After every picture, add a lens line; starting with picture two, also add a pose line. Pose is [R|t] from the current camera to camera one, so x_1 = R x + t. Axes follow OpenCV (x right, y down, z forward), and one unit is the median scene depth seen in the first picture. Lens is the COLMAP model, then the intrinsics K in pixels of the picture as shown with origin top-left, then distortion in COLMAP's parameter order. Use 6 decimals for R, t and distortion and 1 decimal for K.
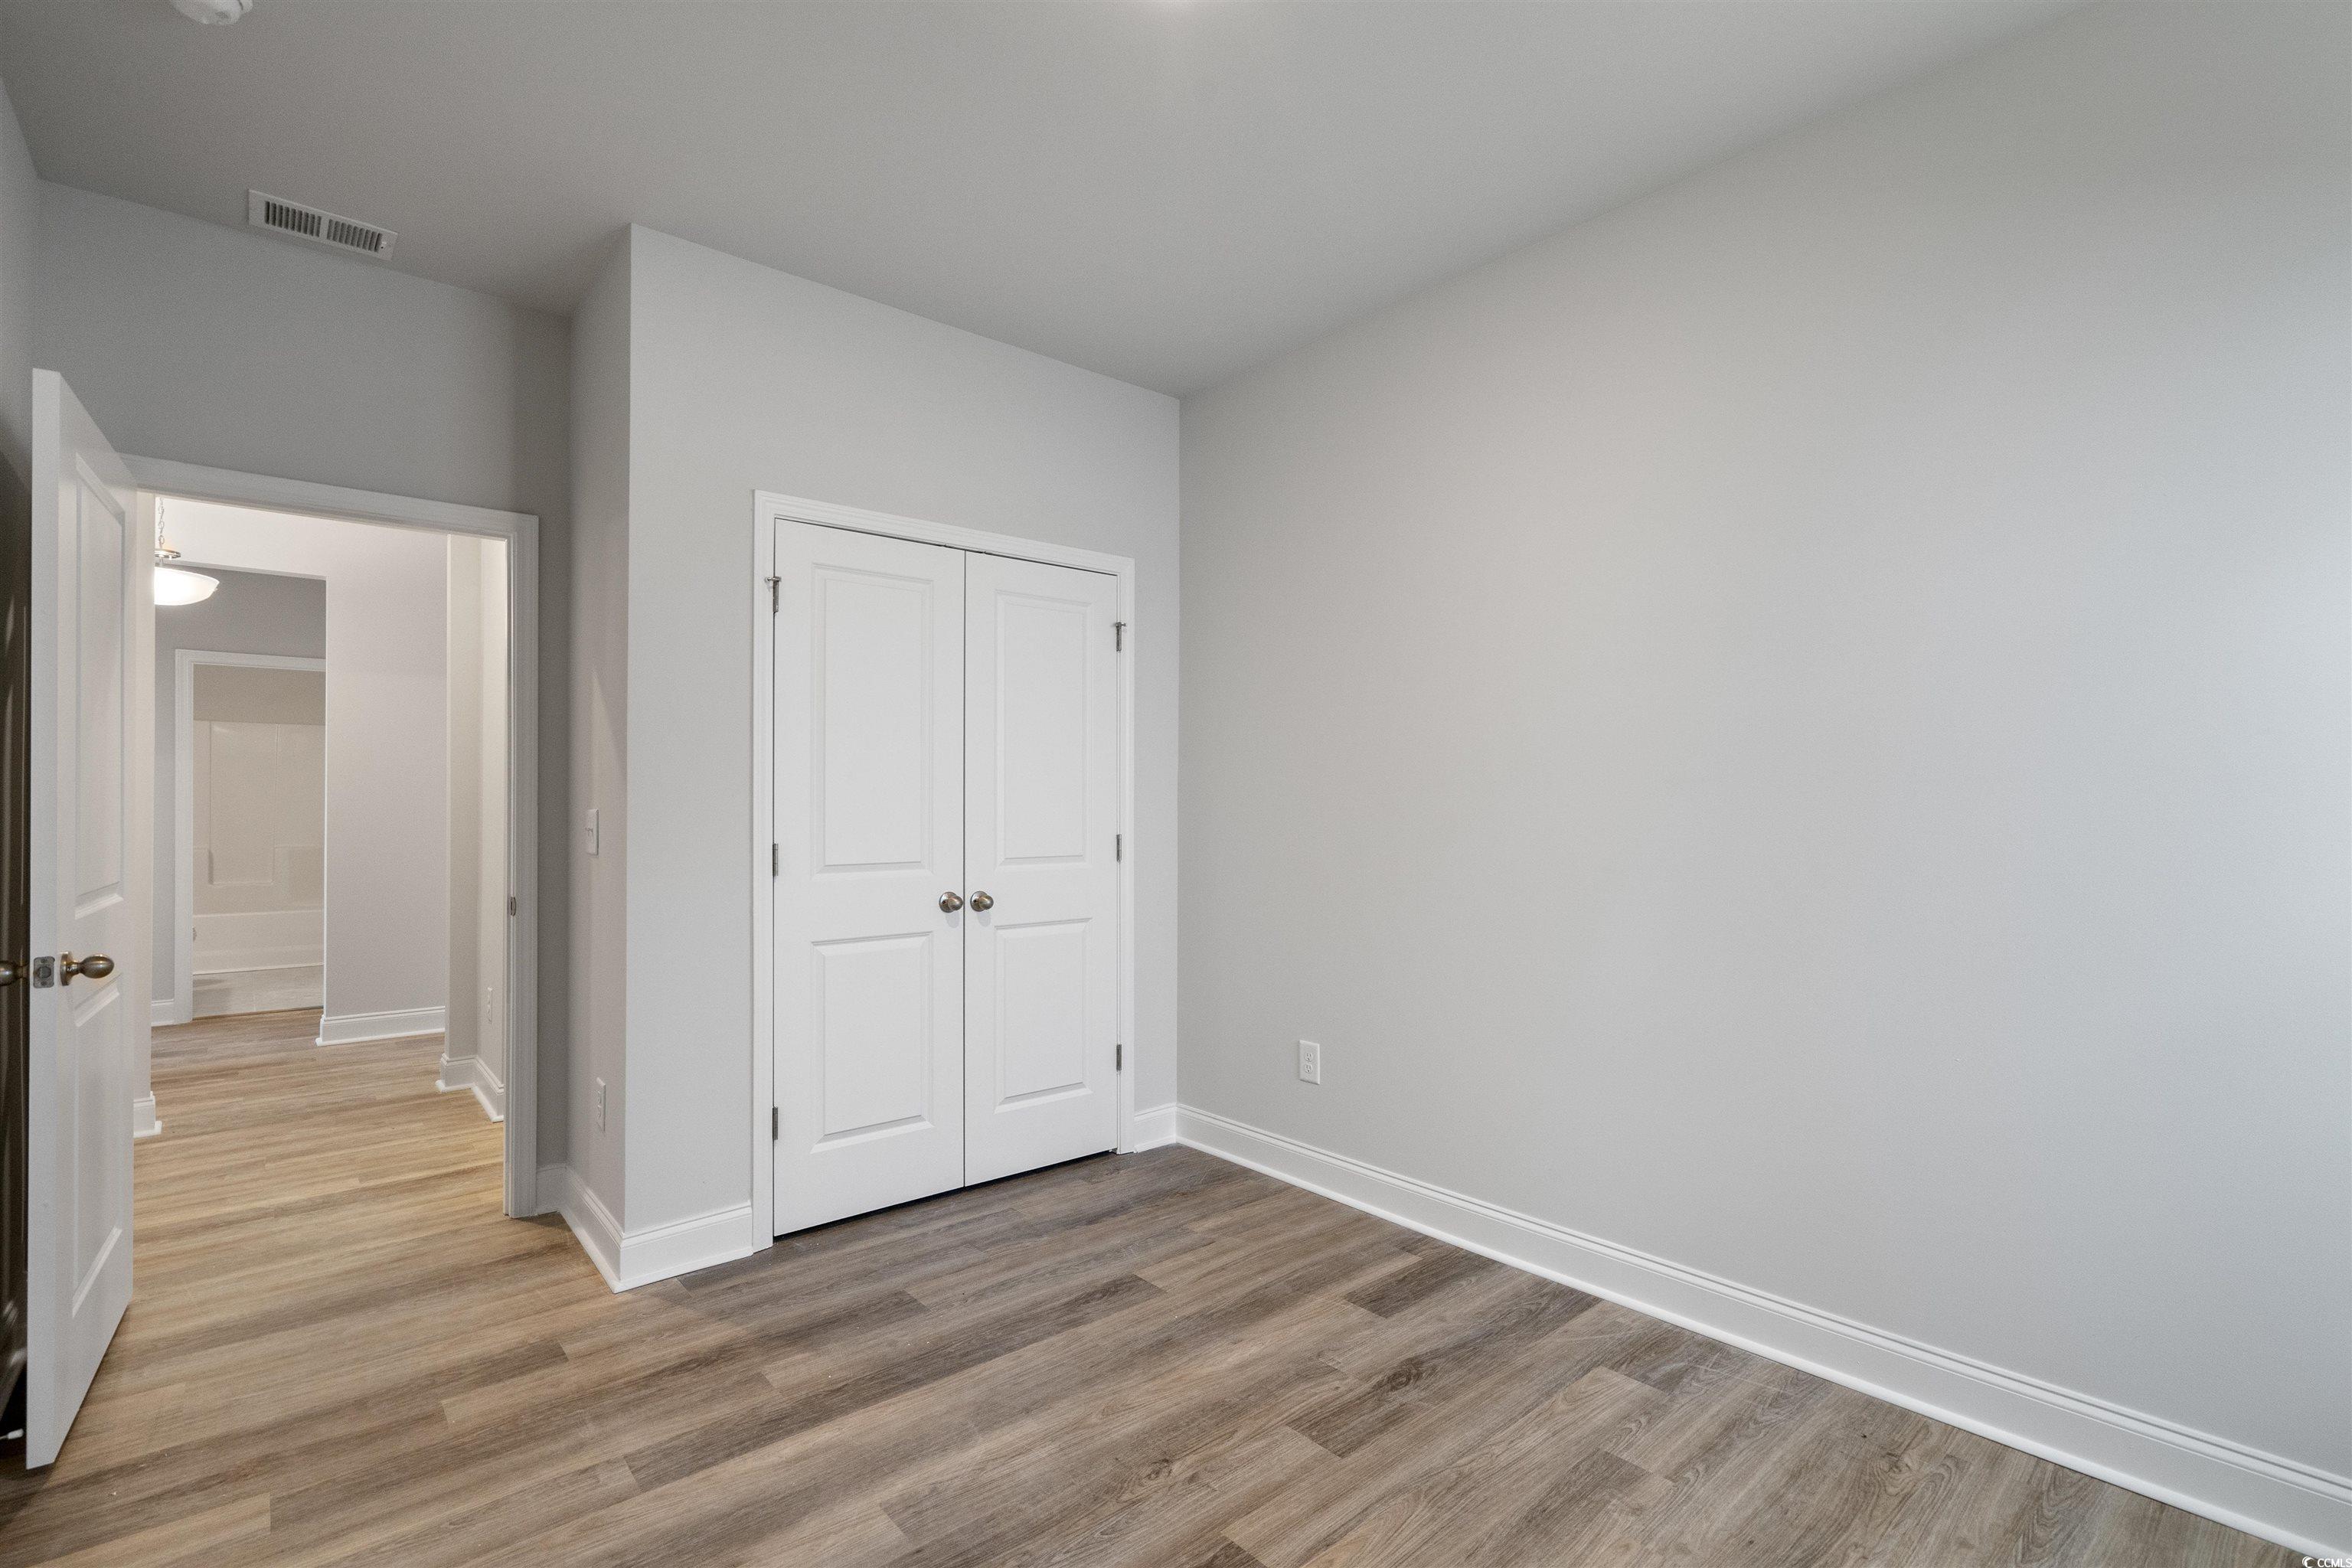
lens RADIAL K [[1069.5, 0, 1176.1], [0, 1069.5, 789.5], [0, 0, 1]] dist [-0.001813, -0.000309]
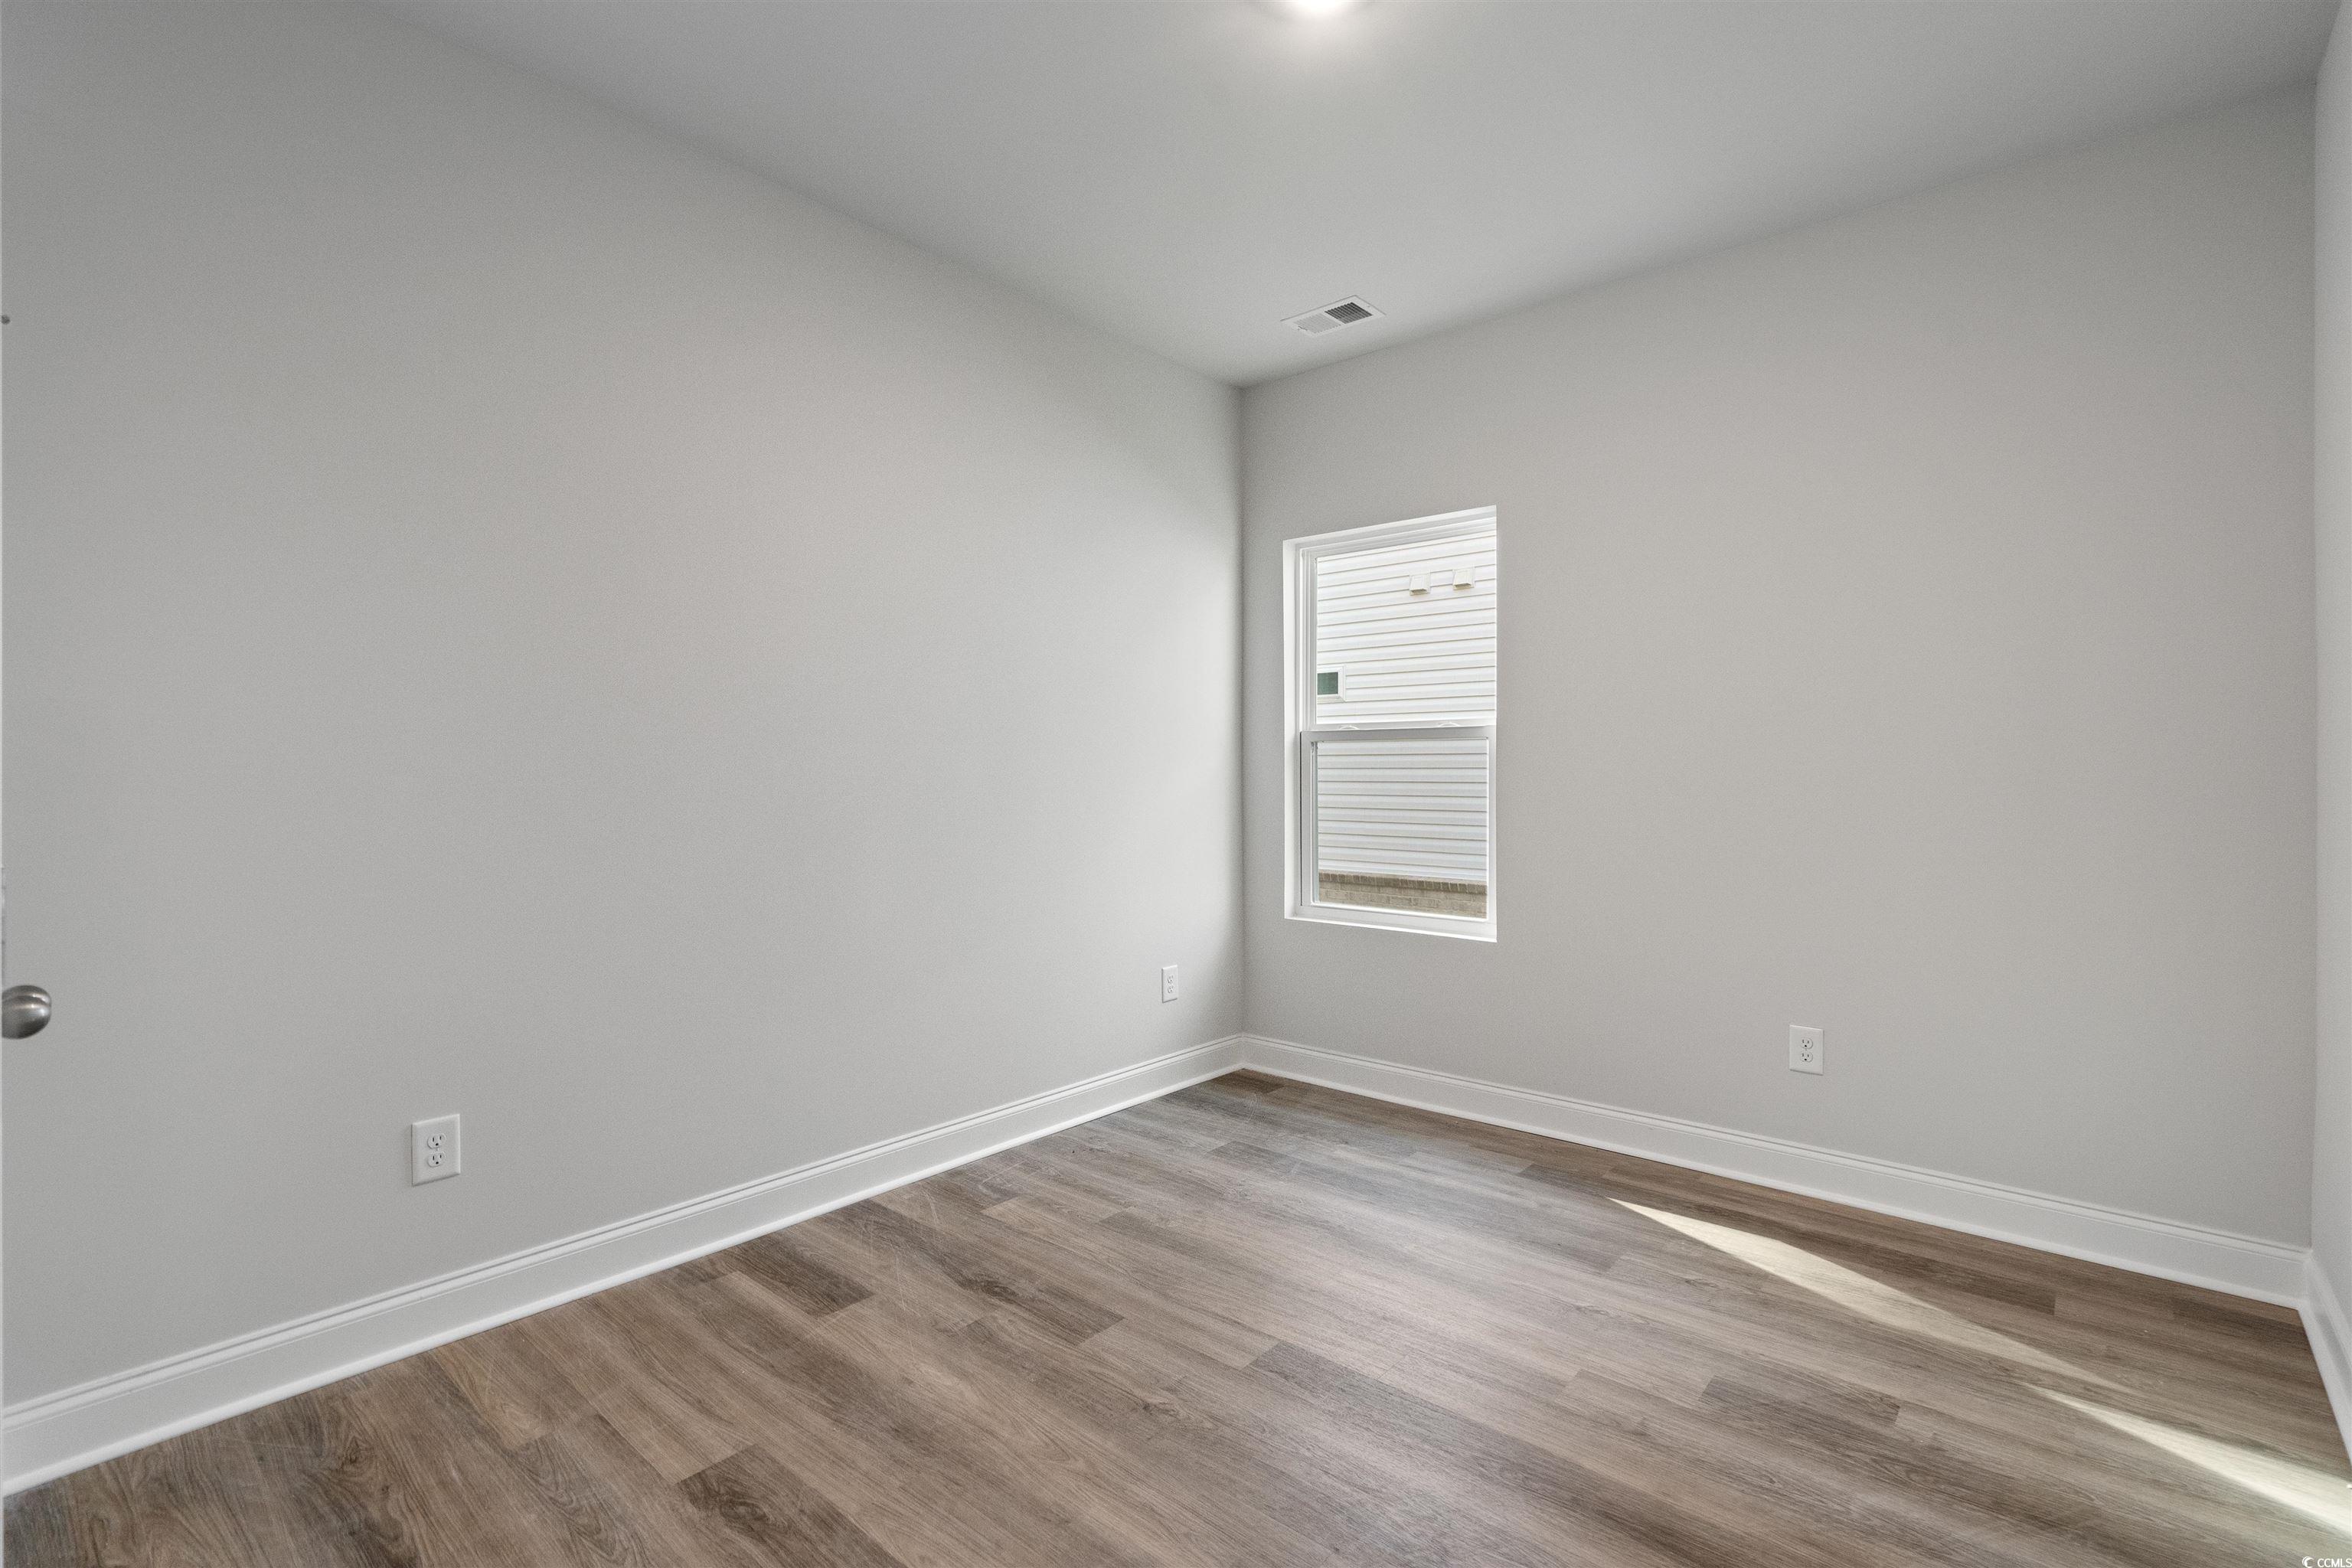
lens RADIAL K [[1069.5, 0, 1179.5], [0, 1069.5, 777.7], [0, 0, 1]] dist [-0.001813, -0.000309]
pose [[-0.151101, -0.004292, 0.988509, -0.772482], [-0.013593, 0.999905, 0.002263, 0.031326], [-0.988425, -0.013095, -0.151145, 0.876644]]
